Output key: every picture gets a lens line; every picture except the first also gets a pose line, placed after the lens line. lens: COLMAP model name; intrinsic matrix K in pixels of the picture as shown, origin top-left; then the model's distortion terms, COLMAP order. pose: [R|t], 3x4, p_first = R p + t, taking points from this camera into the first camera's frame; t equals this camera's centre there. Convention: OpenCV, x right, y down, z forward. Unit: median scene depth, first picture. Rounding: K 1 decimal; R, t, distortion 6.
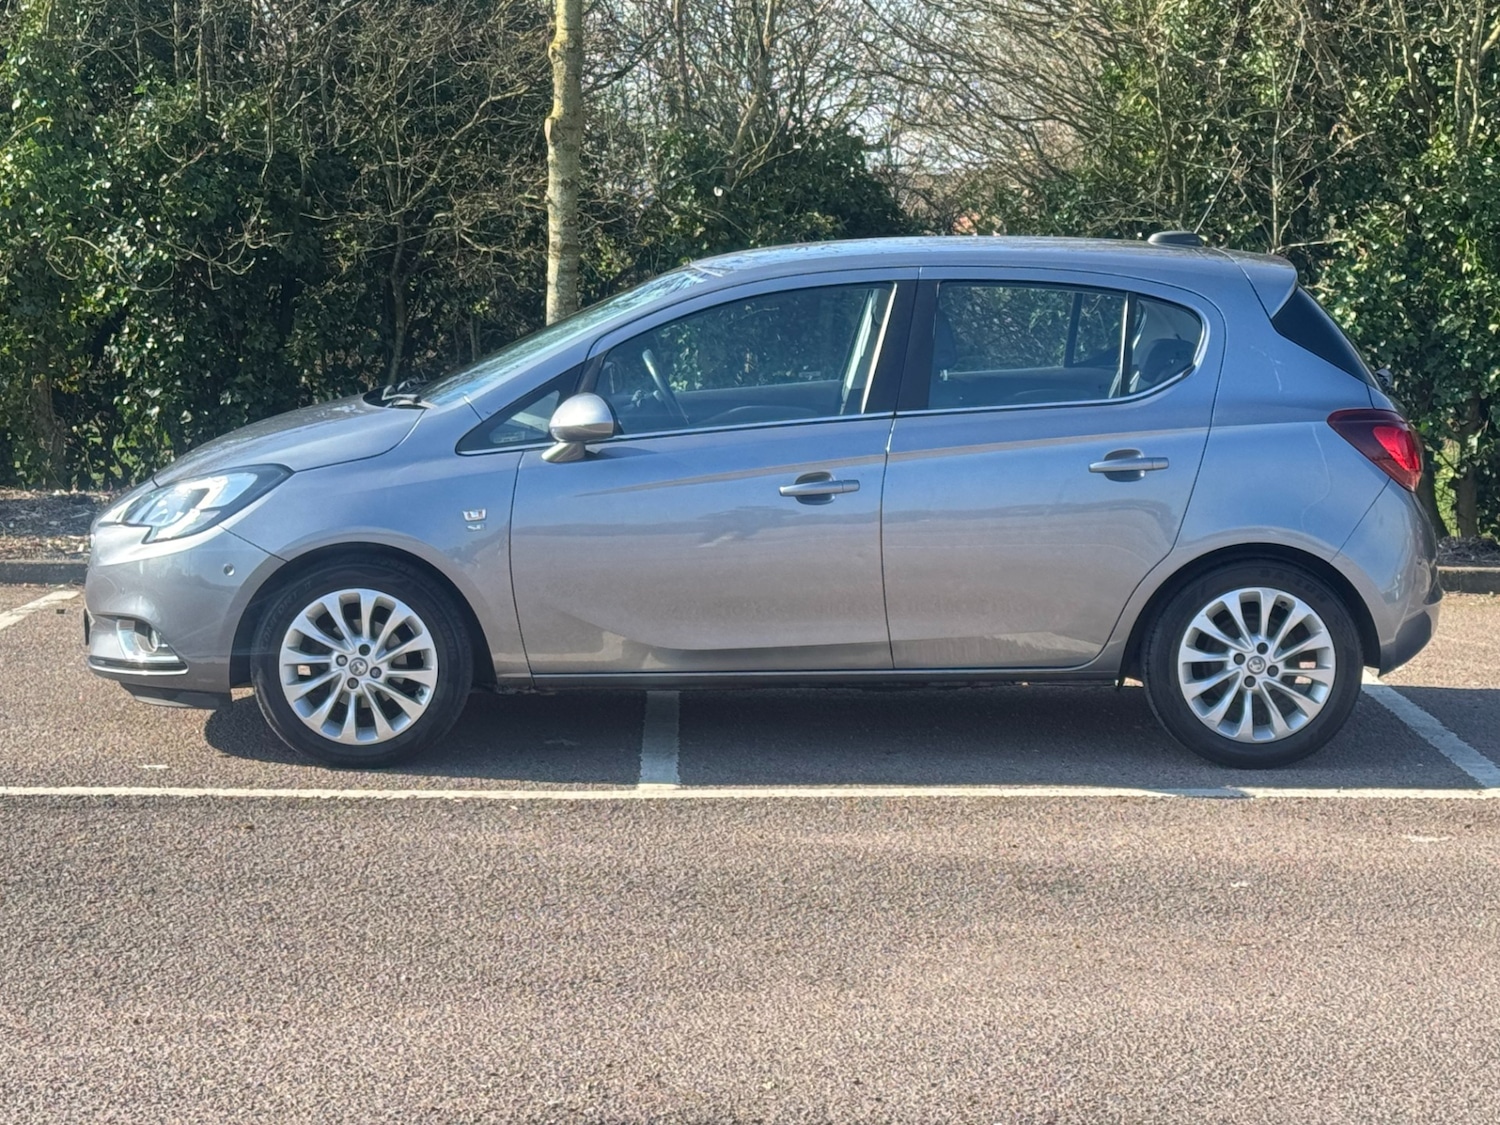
lens RADIAL K [[3183.5, 0, 745.7], [0, 3183.5, 560.8], [0, 0, 1]] dist [0.151795, 0.016832]
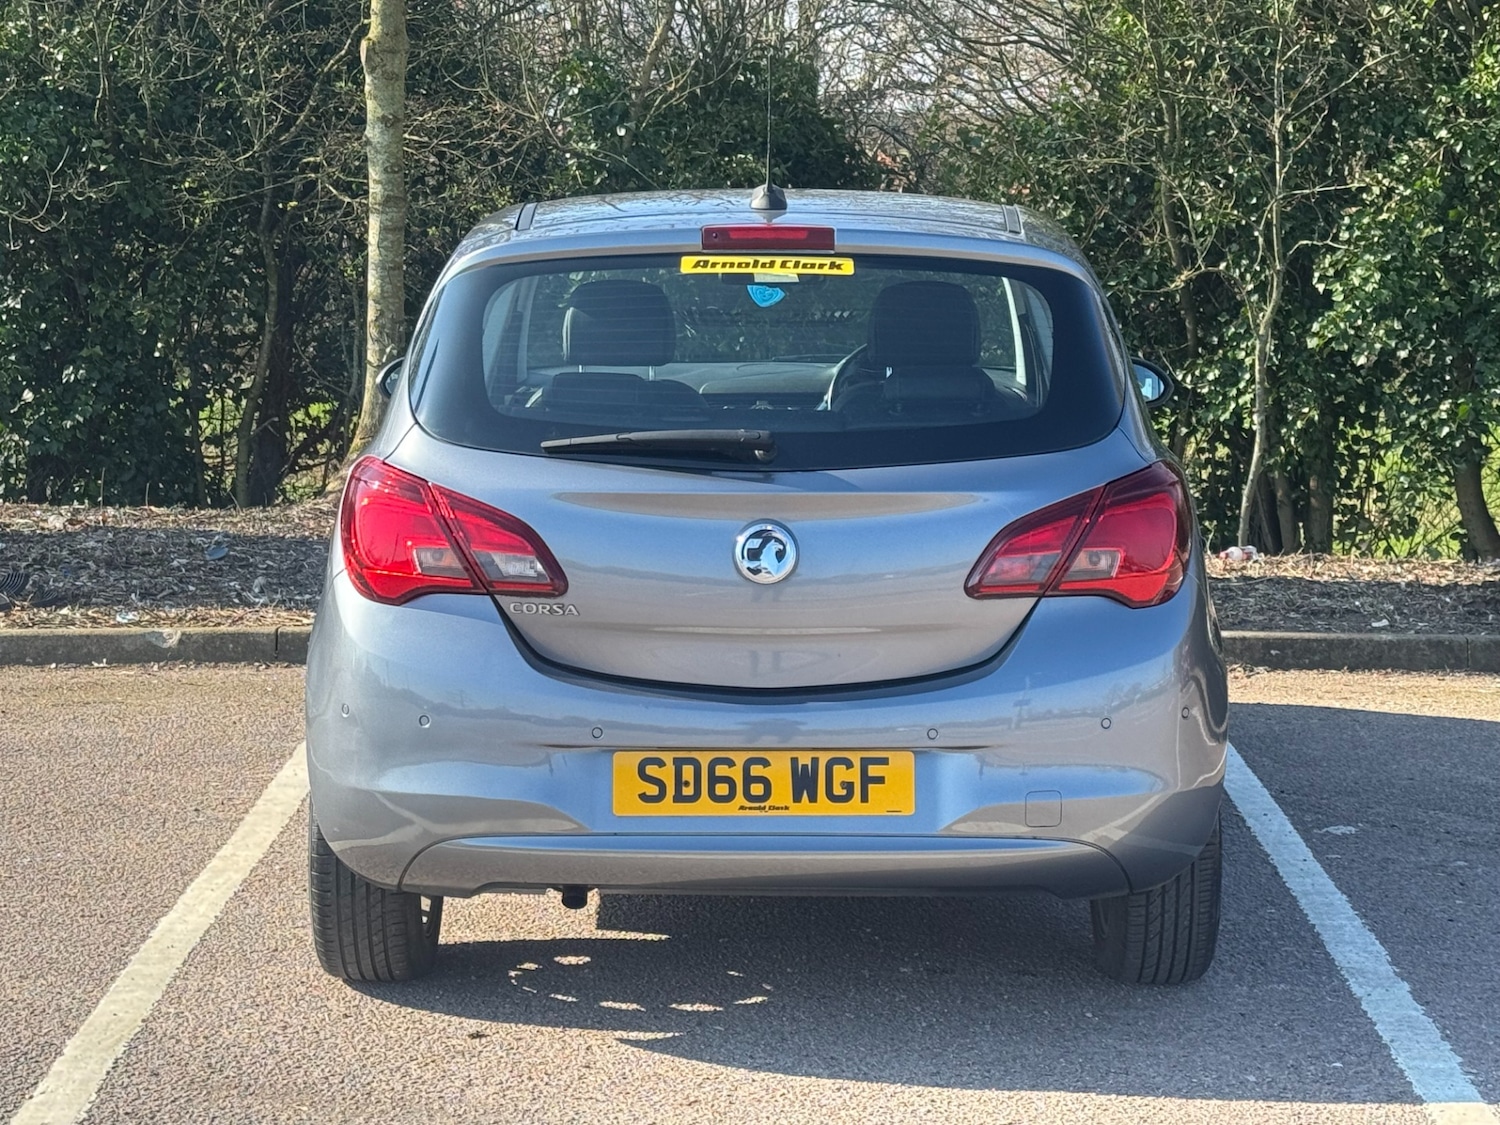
lens RADIAL K [[3183.5, 0, 745.7], [0, 3183.5, 560.8], [0, 0, 1]] dist [0.151795, 0.016832]
pose [[0.999629, -0.002394, -0.027115, 0.117405], [0.002876, 0.999838, 0.017781, -0.043690], [0.027068, -0.017852, 0.999474, 0.400039]]
